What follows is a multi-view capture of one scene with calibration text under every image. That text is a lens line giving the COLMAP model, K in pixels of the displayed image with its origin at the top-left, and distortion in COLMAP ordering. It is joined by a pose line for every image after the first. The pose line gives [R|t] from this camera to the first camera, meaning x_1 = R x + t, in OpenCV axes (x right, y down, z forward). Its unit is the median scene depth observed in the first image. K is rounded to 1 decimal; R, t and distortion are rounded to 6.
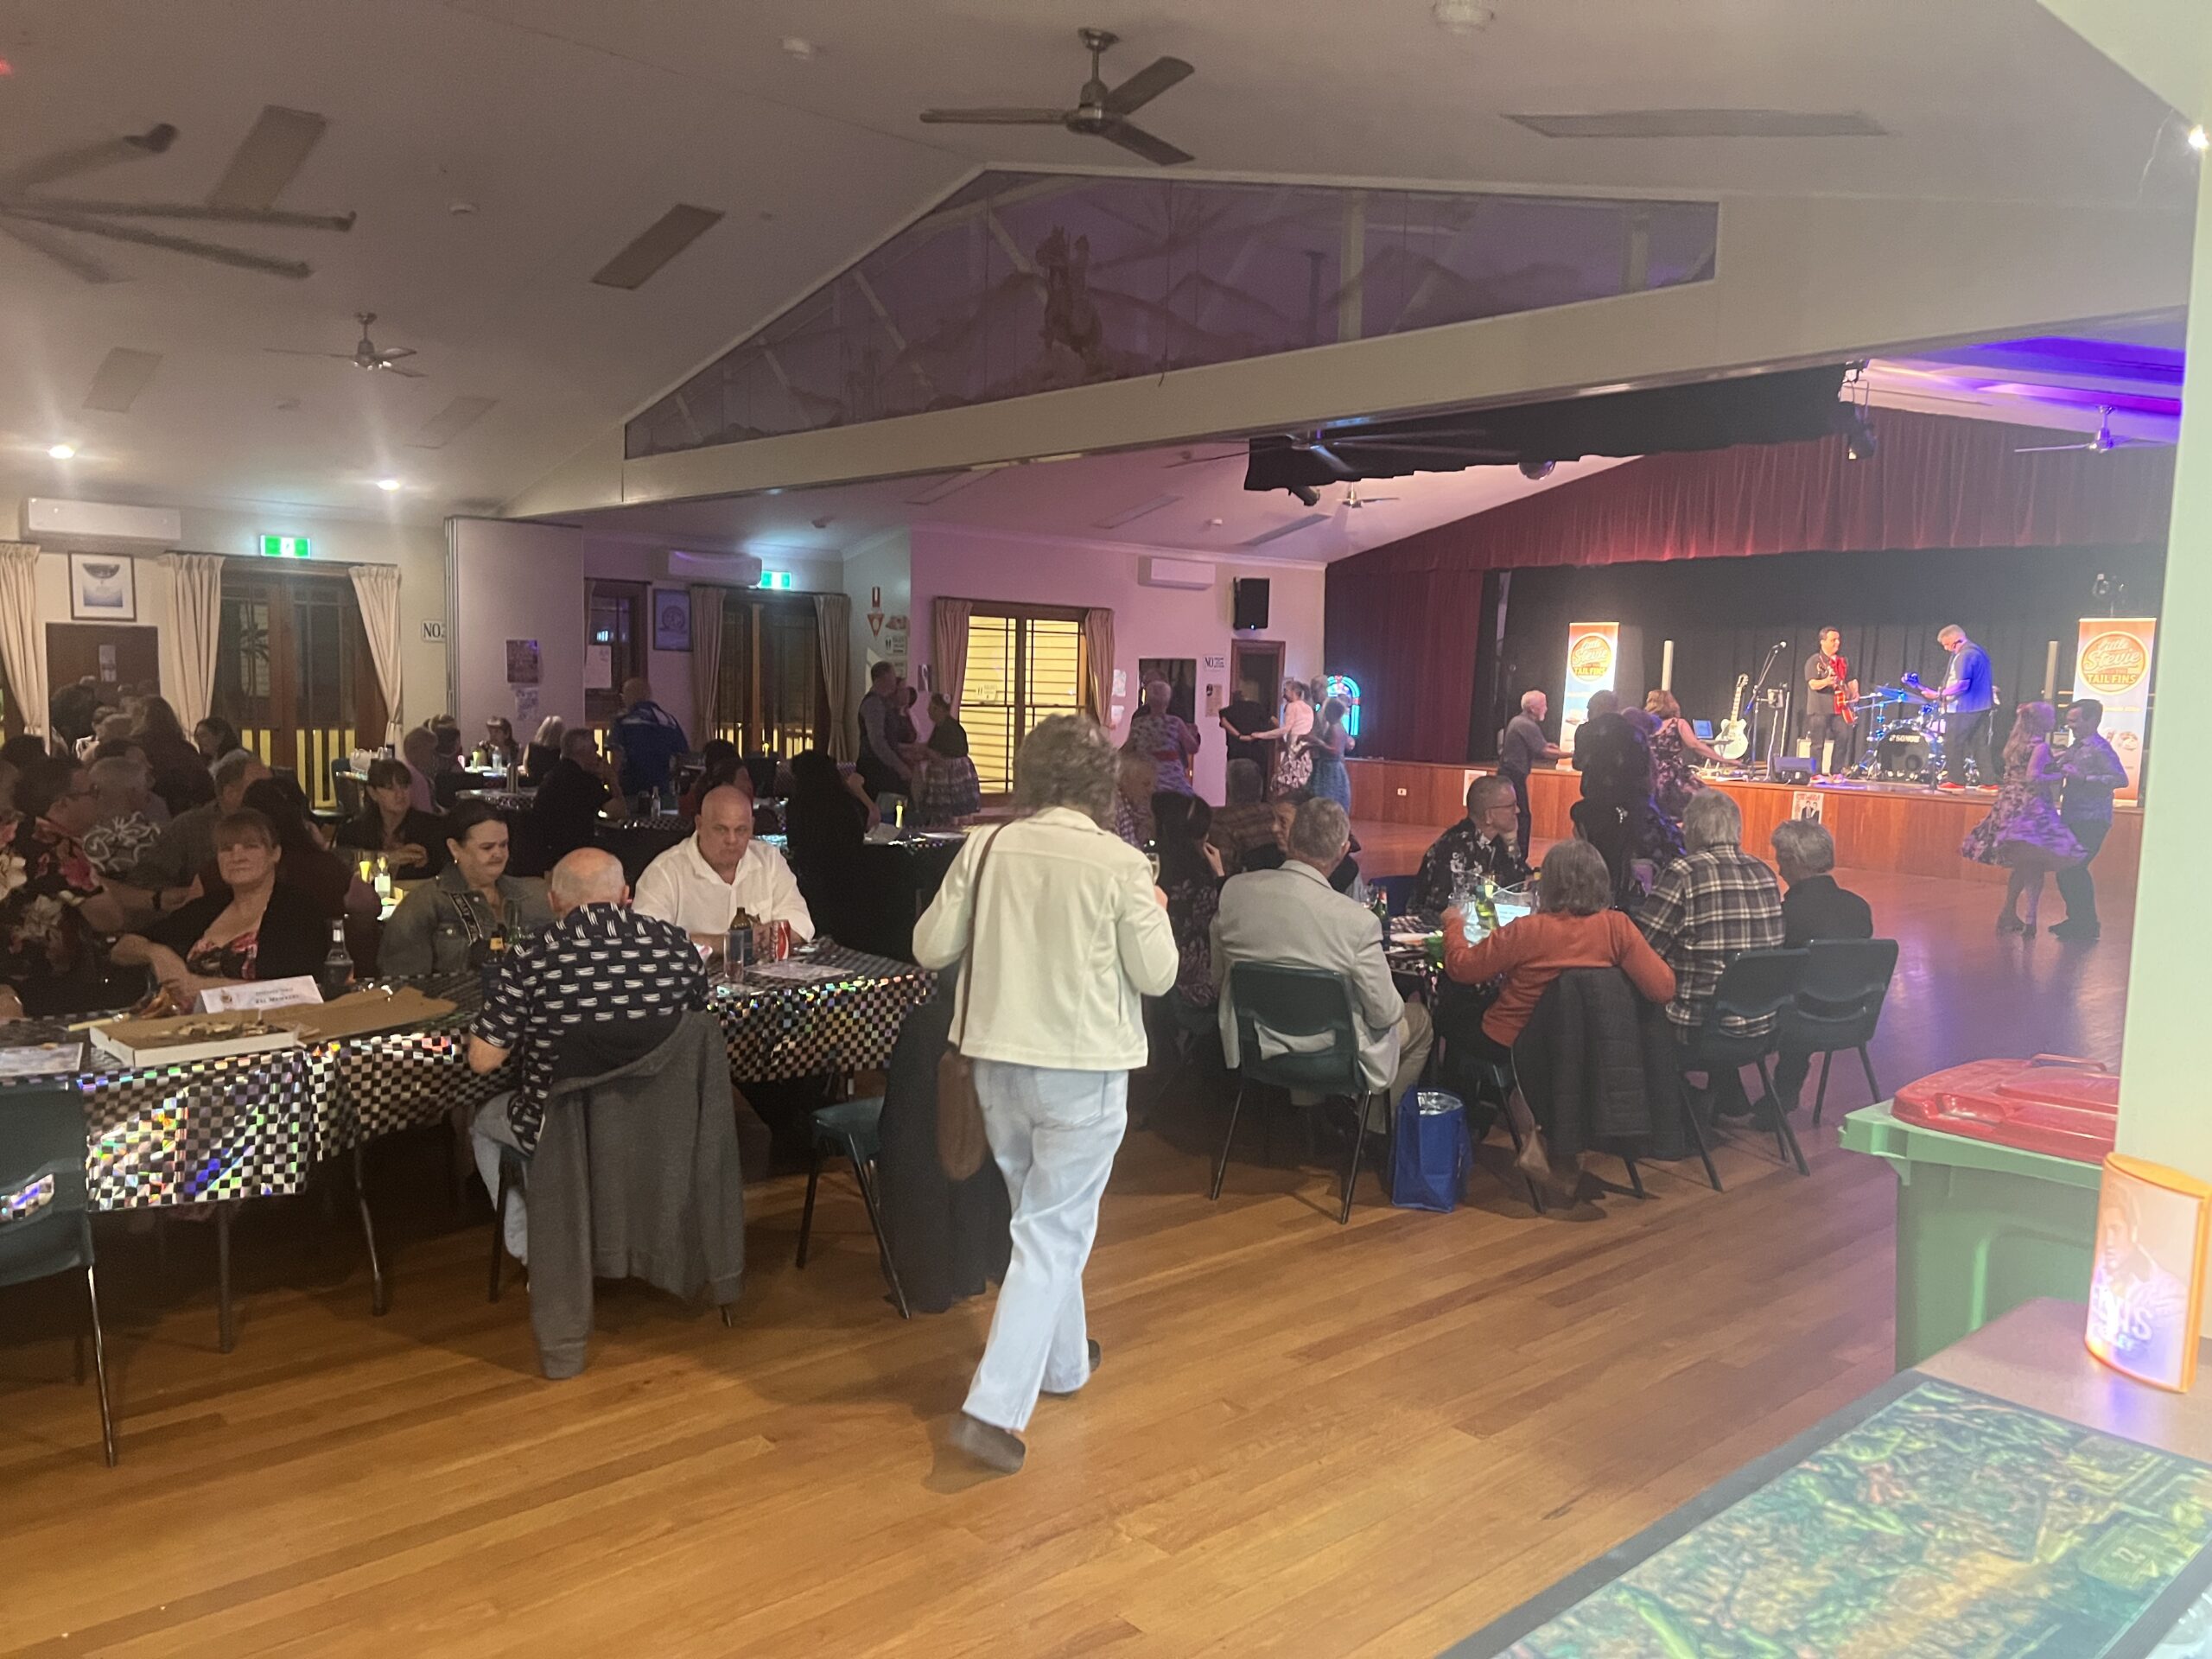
lens RADIAL K [[1678.3, 0, 1107.3], [0, 1678.3, 869.9], [0, 0, 1]] dist [0.105630, -0.164575]
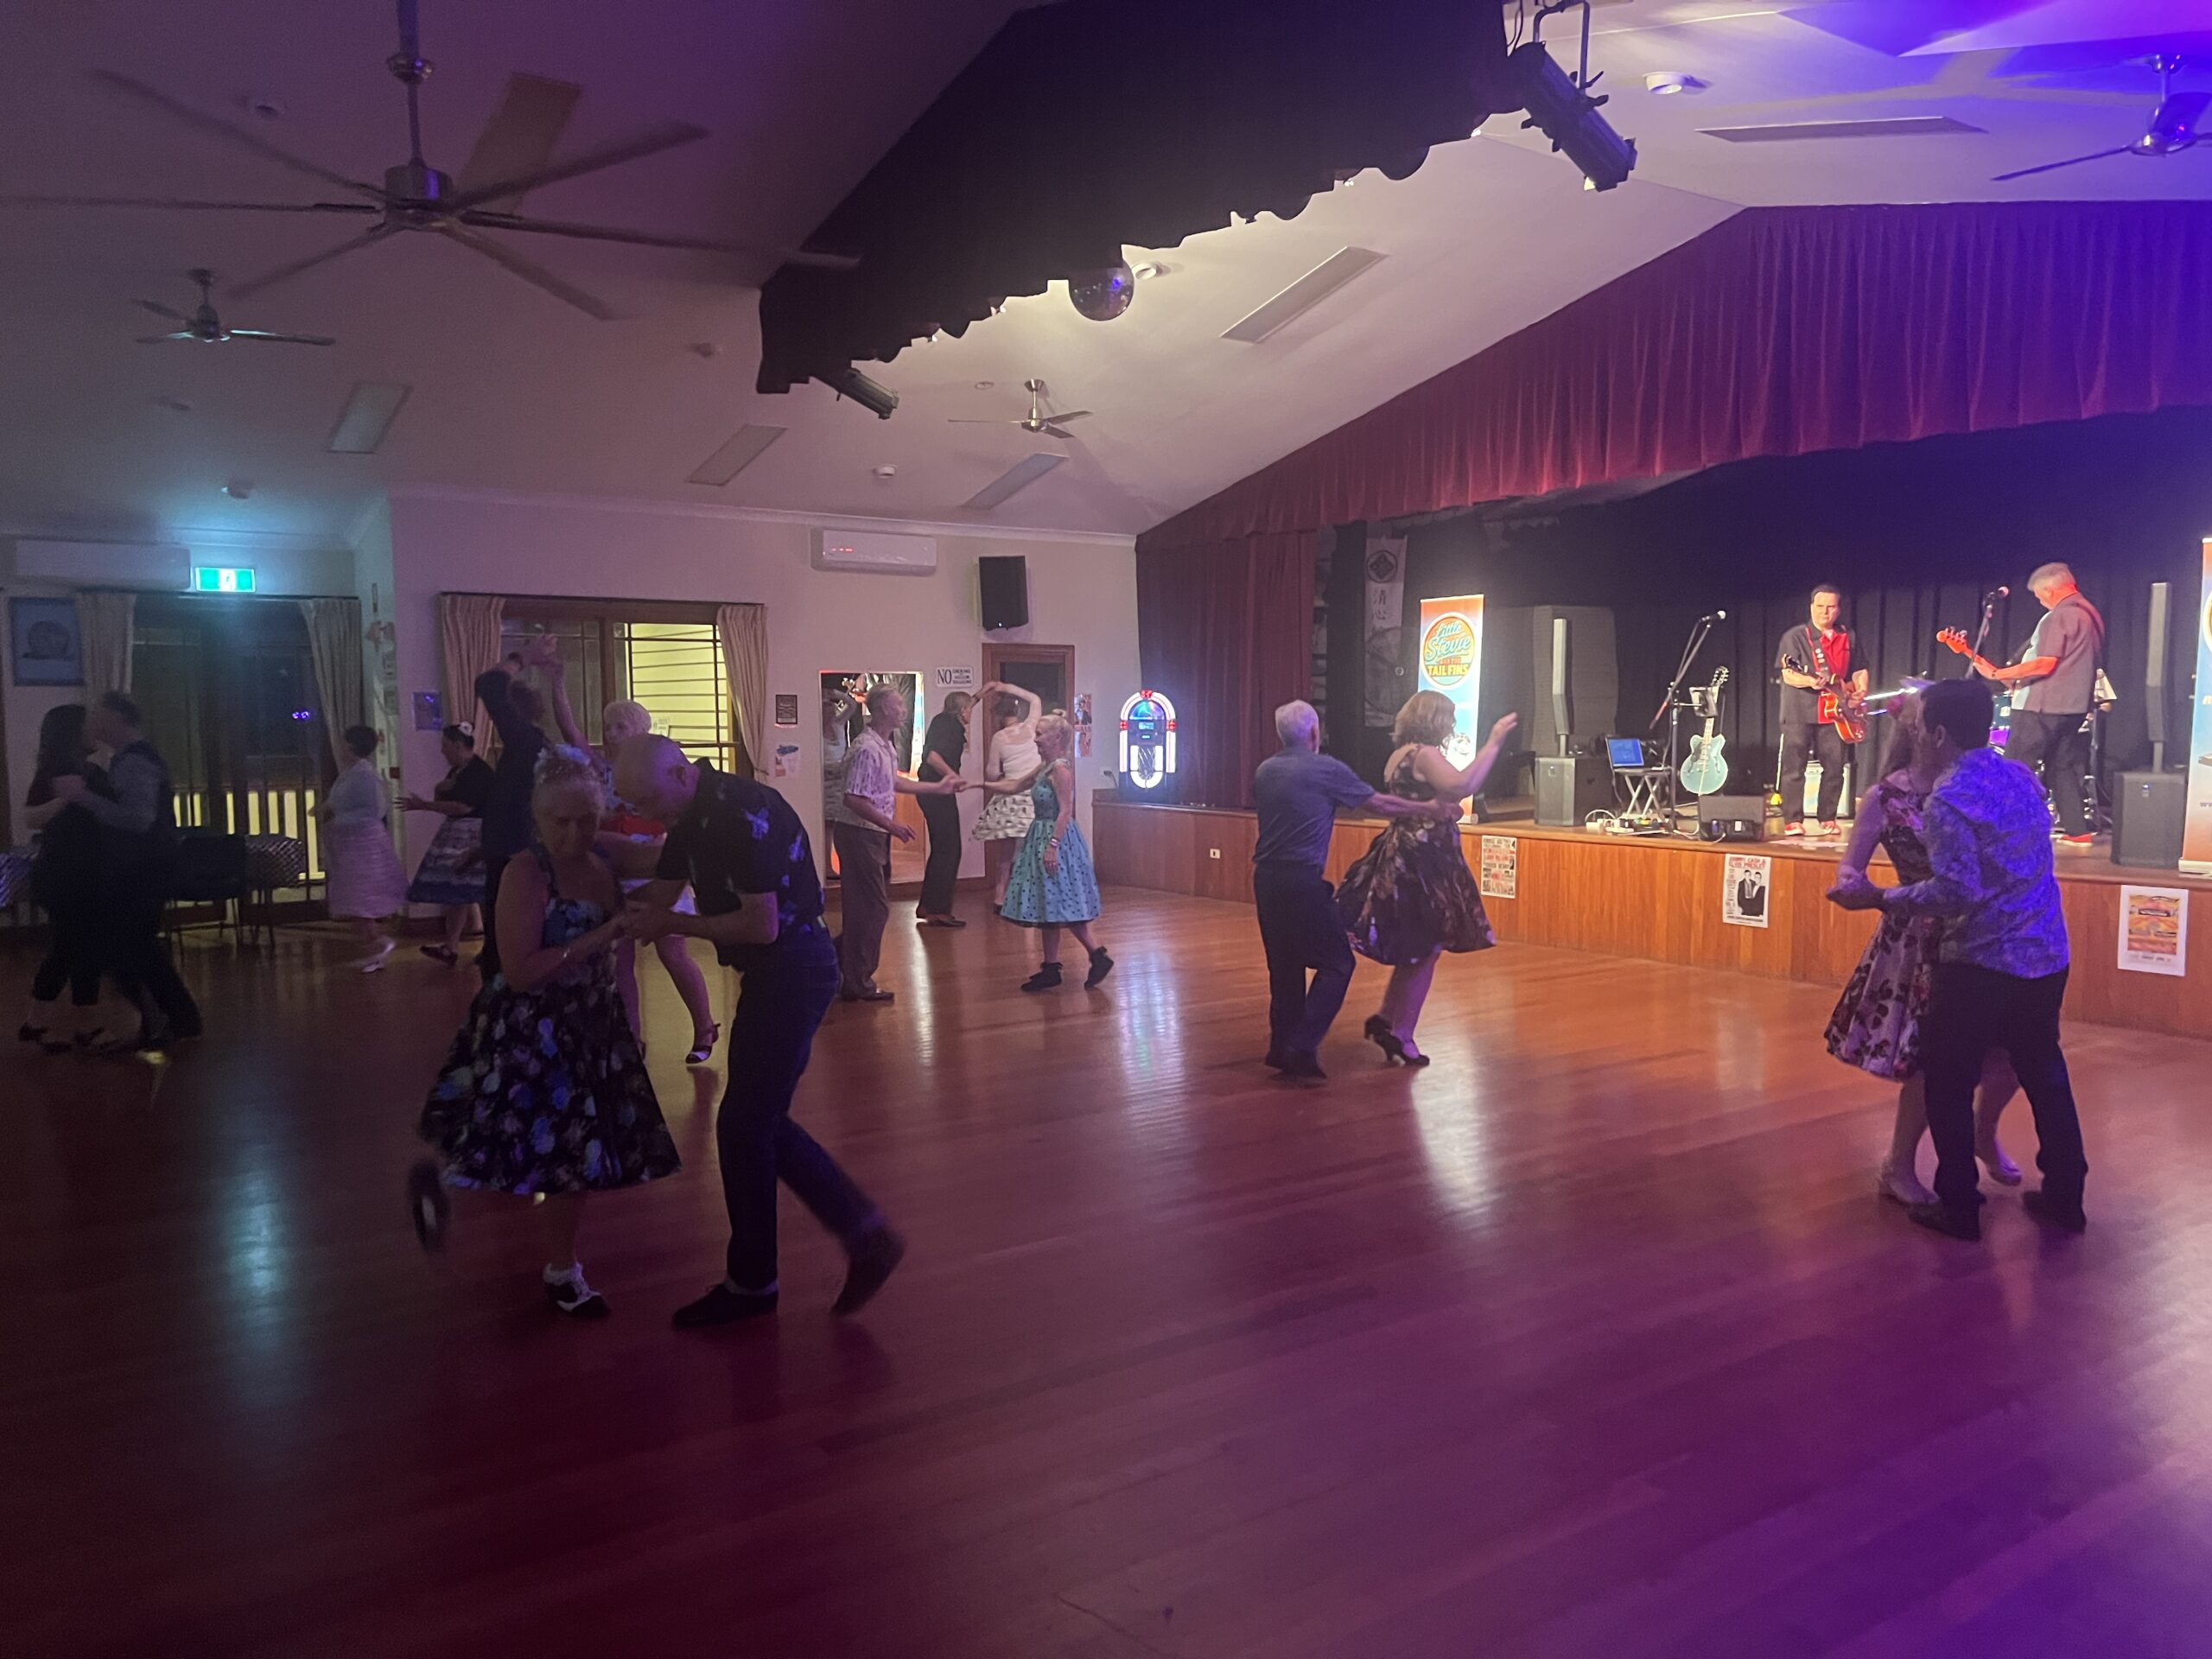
lens RADIAL K [[1663.0, 0, 1098.0], [0, 1663.0, 864.0], [0, 0, 1]] dist [0.044811, -0.057171]
pose [[0.989840, -0.020673, -0.140672, 0.246861], [0.017869, 0.999616, -0.021167, -0.031447], [0.141055, 0.018438, 0.989830, 0.351775]]
